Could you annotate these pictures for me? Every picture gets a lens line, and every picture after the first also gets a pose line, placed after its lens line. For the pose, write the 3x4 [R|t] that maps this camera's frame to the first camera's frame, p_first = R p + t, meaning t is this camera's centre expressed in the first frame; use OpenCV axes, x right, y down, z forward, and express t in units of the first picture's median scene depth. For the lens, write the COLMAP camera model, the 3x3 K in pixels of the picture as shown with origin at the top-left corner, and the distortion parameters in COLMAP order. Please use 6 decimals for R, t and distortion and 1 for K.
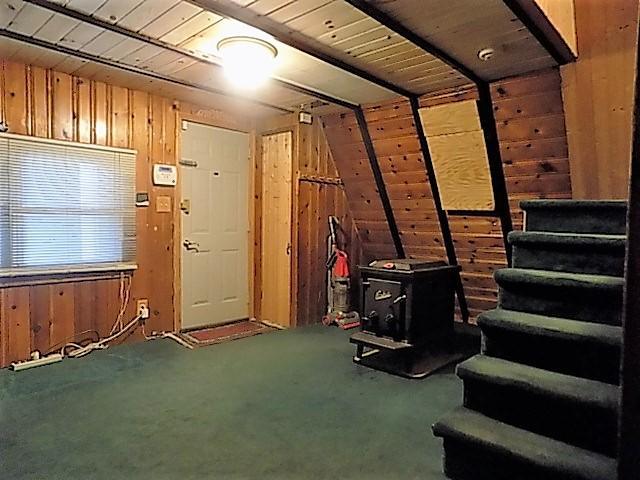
lens RADIAL K [[426.4, 0, 319.8], [0, 426.4, 231.8], [0, 0, 1]] dist [-0.088559, 0.090355]
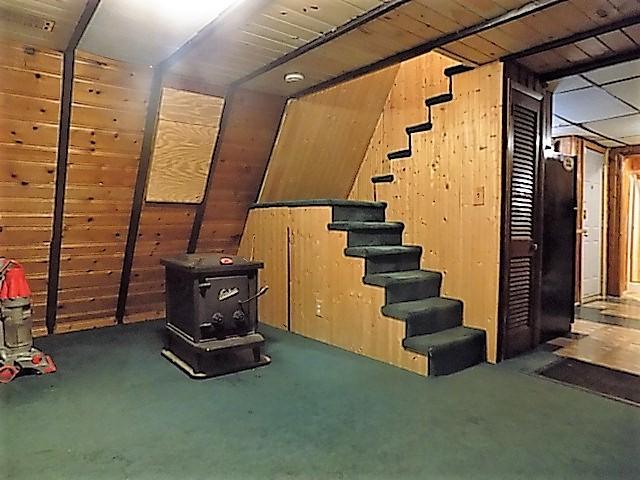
lens RADIAL K [[426.4, 0, 319.8], [0, 426.4, 231.8], [0, 0, 1]] dist [-0.088559, 0.090355]
pose [[0.147310, -0.038018, 0.988359, -0.728245], [0.014805, 0.999234, 0.036229, -0.015482], [-0.988980, 0.009296, 0.147760, 0.654836]]
